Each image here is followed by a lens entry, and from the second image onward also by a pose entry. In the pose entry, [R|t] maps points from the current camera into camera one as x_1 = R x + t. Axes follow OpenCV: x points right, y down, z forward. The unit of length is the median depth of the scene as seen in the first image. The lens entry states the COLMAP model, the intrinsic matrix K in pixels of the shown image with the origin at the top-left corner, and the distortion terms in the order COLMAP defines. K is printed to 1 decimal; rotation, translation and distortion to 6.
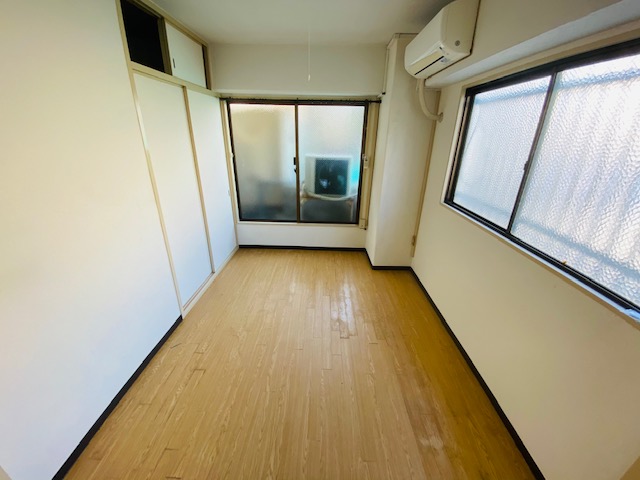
lens RADIAL K [[260.4, 0, 321.1], [0, 260.4, 238.4], [0, 0, 1]] dist [0.016334, -0.018315]
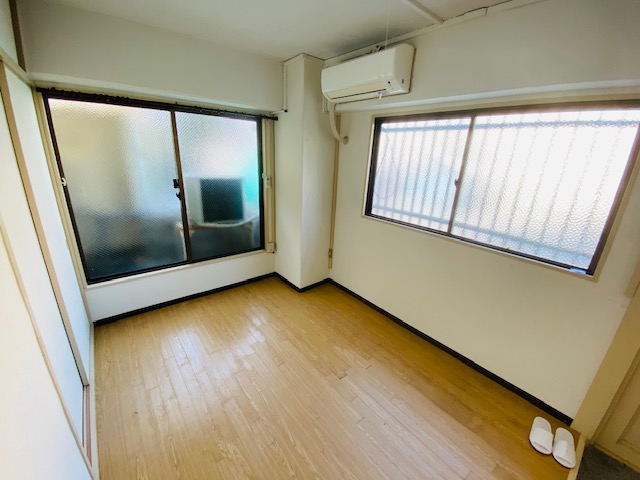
lens RADIAL K [[260.4, 0, 321.1], [0, 260.4, 238.4], [0, 0, 1]] dist [0.016334, -0.018315]
pose [[0.761092, -0.186724, 0.621187, -0.298160], [0.211393, 0.976788, 0.034611, -0.090705], [-0.613231, 0.104972, 0.782898, 0.191865]]
